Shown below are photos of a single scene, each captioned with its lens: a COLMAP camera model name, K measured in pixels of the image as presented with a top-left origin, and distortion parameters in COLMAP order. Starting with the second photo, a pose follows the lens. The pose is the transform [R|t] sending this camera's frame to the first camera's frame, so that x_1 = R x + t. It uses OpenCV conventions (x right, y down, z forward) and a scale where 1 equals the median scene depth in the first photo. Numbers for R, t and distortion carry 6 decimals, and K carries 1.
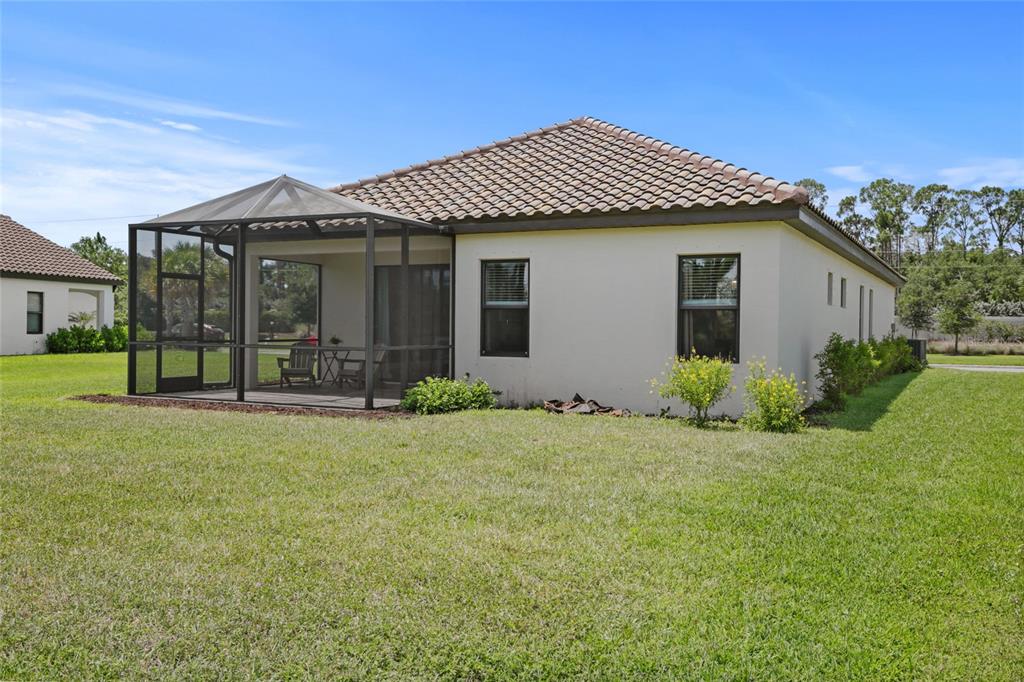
lens RADIAL K [[917.5, 0, 512.0], [0, 917.5, 341.0], [0, 0, 1]] dist [-0.004203, -0.001299]
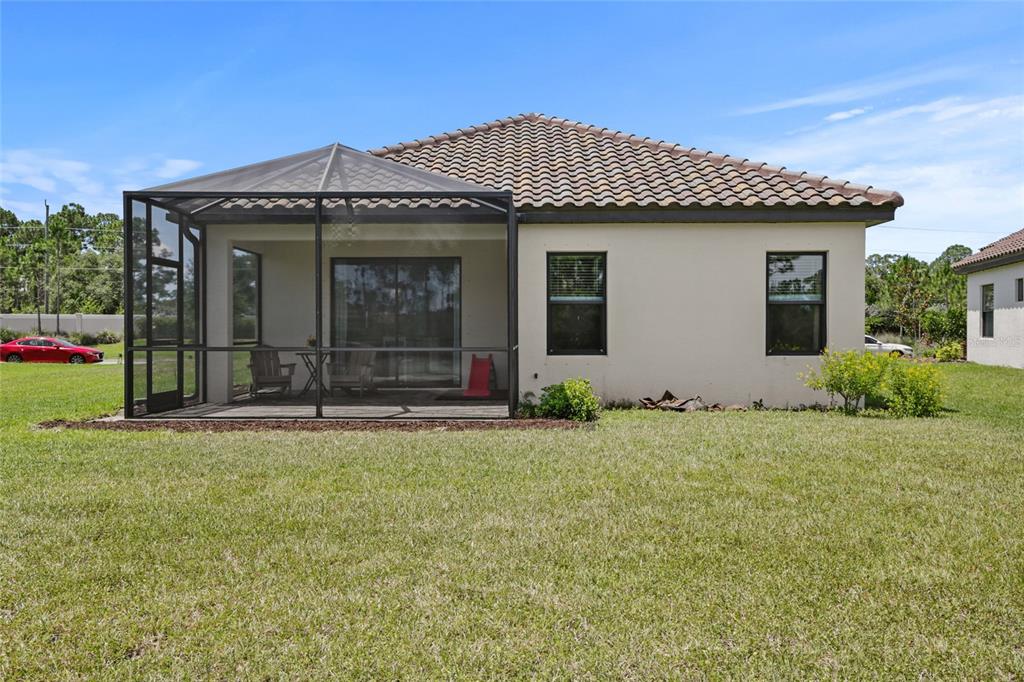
lens RADIAL K [[872.6, 0, 512.0], [0, 872.6, 341.0], [0, 0, 1]] dist [0.000963, -0.000517]
pose [[0.910374, -0.019919, 0.413306, -0.438869], [0.017159, 0.999799, 0.010389, -0.007807], [-0.413429, -0.002365, 0.910533, 0.206502]]
